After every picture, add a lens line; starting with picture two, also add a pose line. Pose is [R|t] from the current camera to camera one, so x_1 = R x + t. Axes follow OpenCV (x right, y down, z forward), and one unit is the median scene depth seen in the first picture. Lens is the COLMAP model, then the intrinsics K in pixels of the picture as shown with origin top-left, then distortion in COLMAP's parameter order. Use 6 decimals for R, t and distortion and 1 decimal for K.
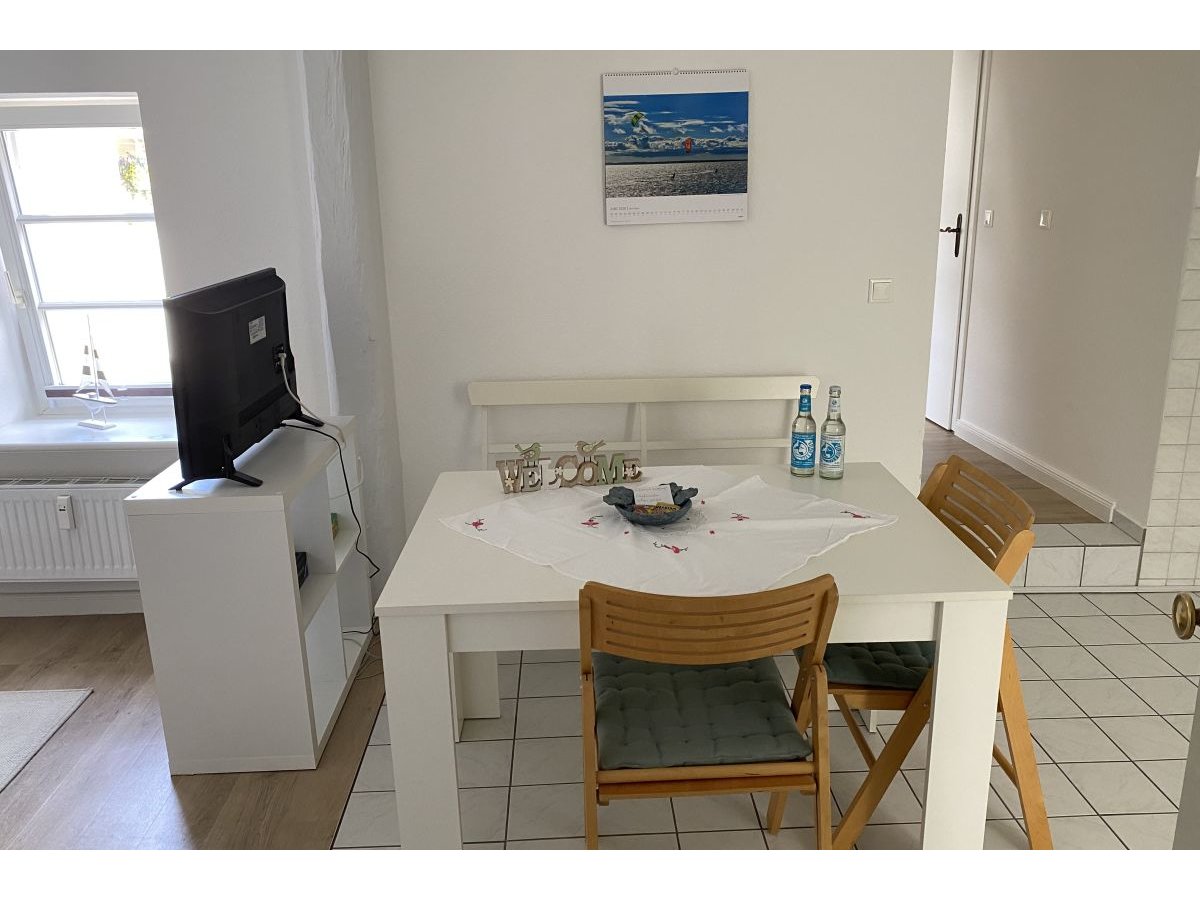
lens RADIAL K [[916.3, 0, 594.0], [0, 916.3, 437.6], [0, 0, 1]] dist [0.051464, -0.072619]
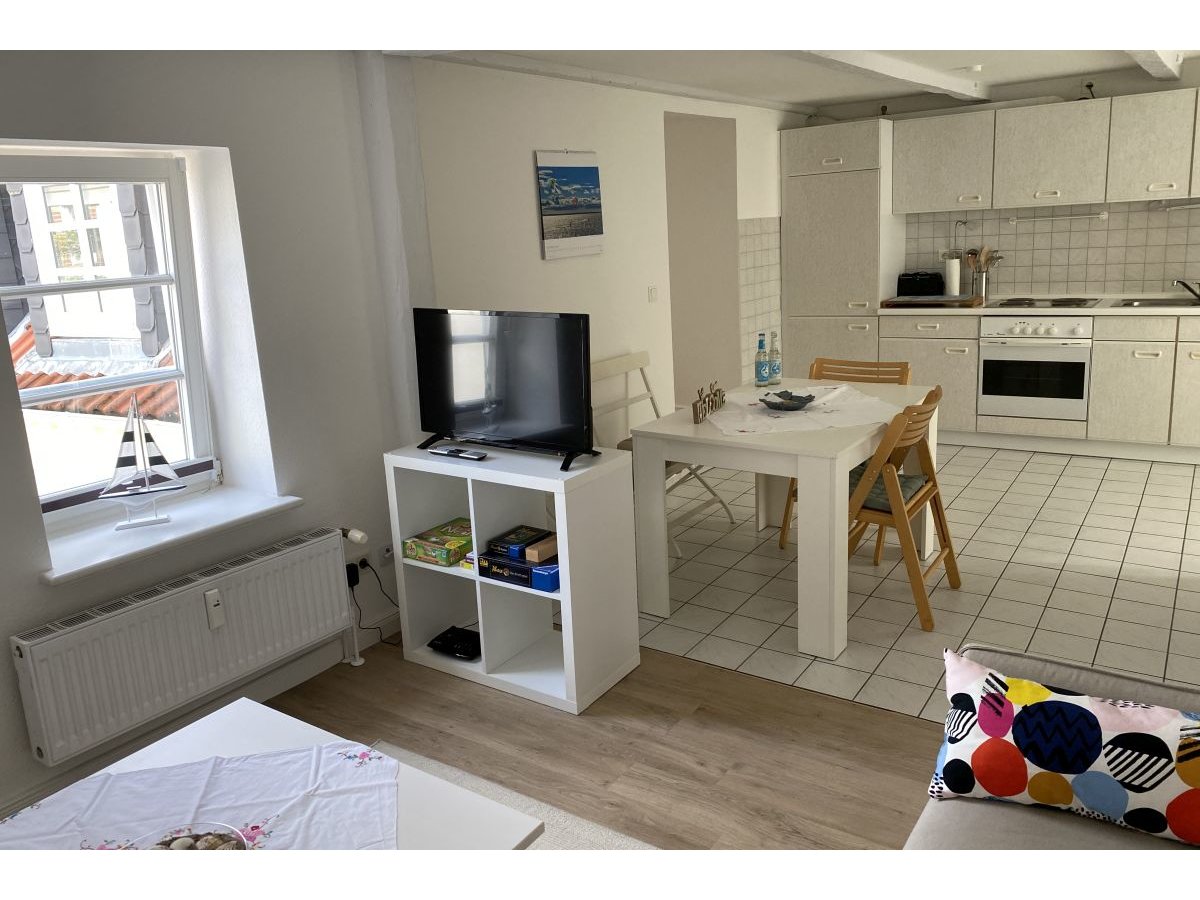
lens RADIAL K [[916.3, 0, 603.8], [0, 916.3, 444.2], [0, 0, 1]] dist [0.051464, -0.072619]
pose [[0.585429, -0.204537, 0.784498, -1.072354], [0.259373, 0.964046, 0.057793, -0.025746], [-0.768114, 0.169645, 0.617432, 0.147130]]
